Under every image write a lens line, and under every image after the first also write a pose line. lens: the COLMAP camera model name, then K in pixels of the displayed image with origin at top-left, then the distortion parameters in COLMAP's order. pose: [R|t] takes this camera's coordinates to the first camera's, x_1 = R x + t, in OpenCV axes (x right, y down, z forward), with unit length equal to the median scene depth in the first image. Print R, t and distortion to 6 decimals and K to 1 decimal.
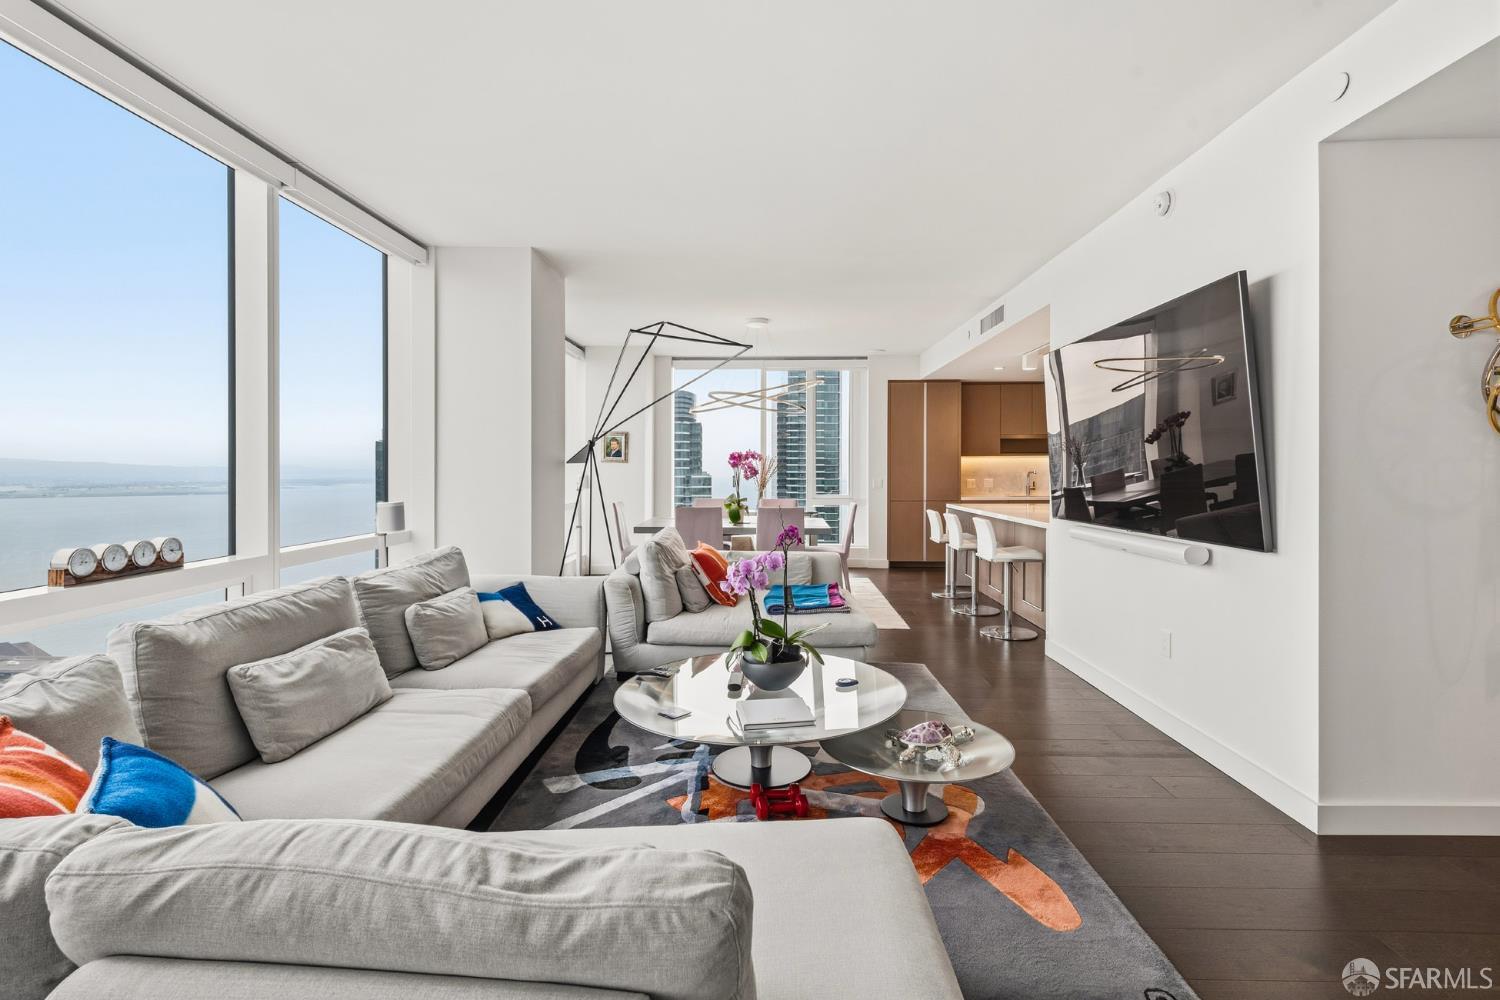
lens RADIAL K [[675.2, 0, 757.2], [0, 675.2, 467.7], [0, 0, 1]] dist [0.008907, -0.003124]
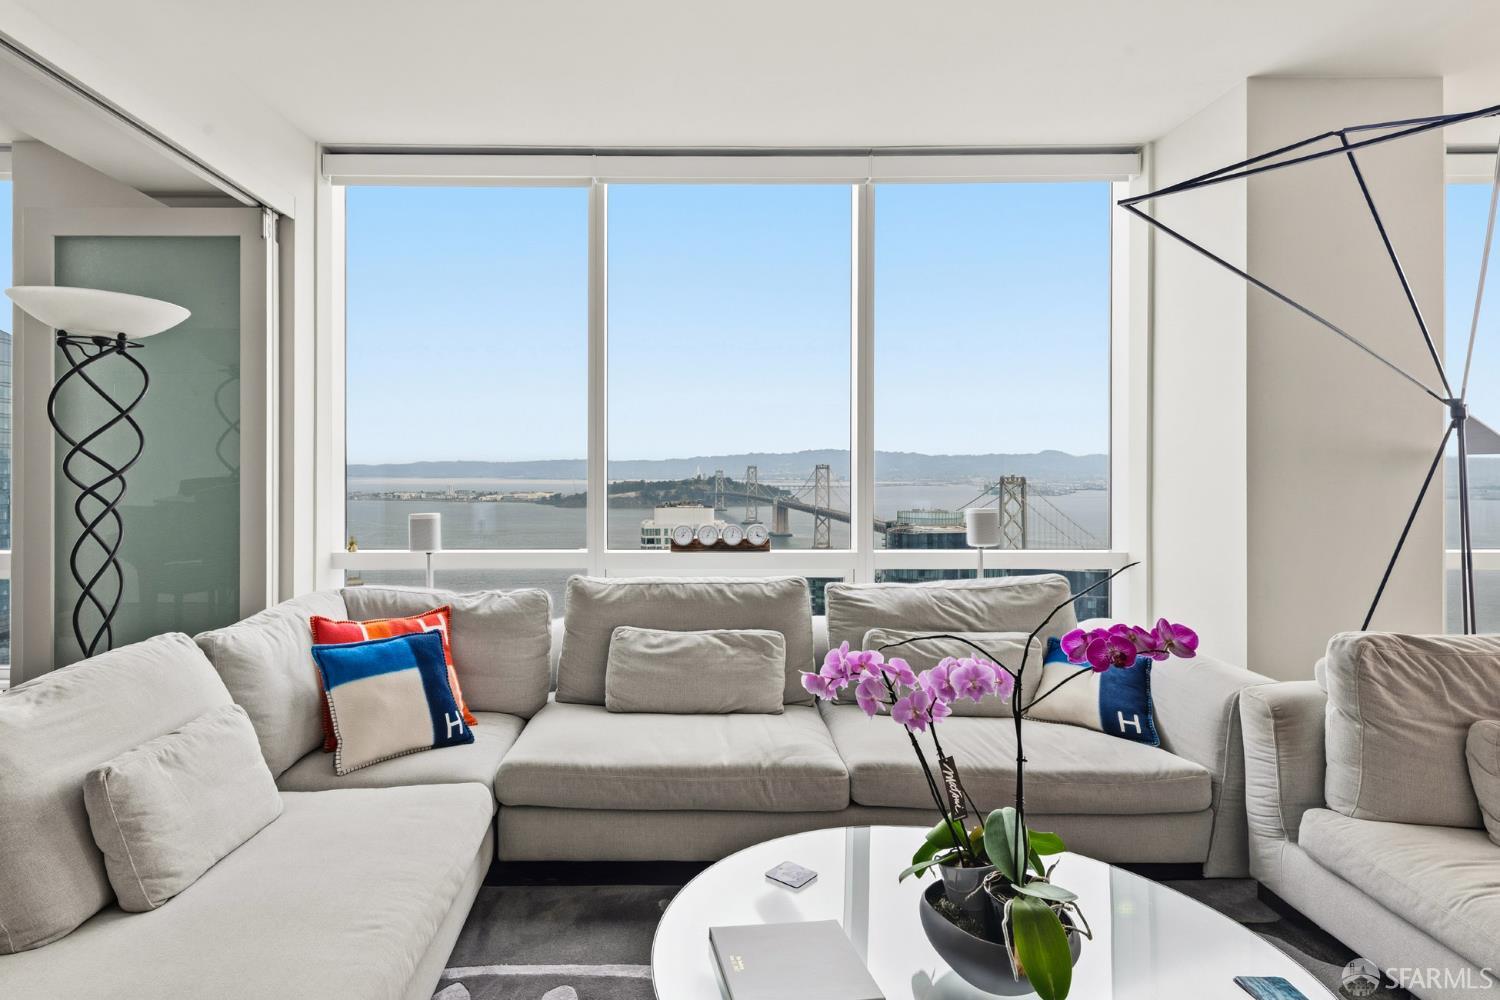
lens RADIAL K [[816.9, 0, 729.7], [0, 816.9, 480.6], [0, 0, 1]] dist [0.012773, -0.004793]
pose [[0.026329, 0.017758, -0.999496, 0.494526], [0.003105, 0.999836, 0.017845, 0.000654], [0.999649, -0.003573, 0.026269, 0.790202]]
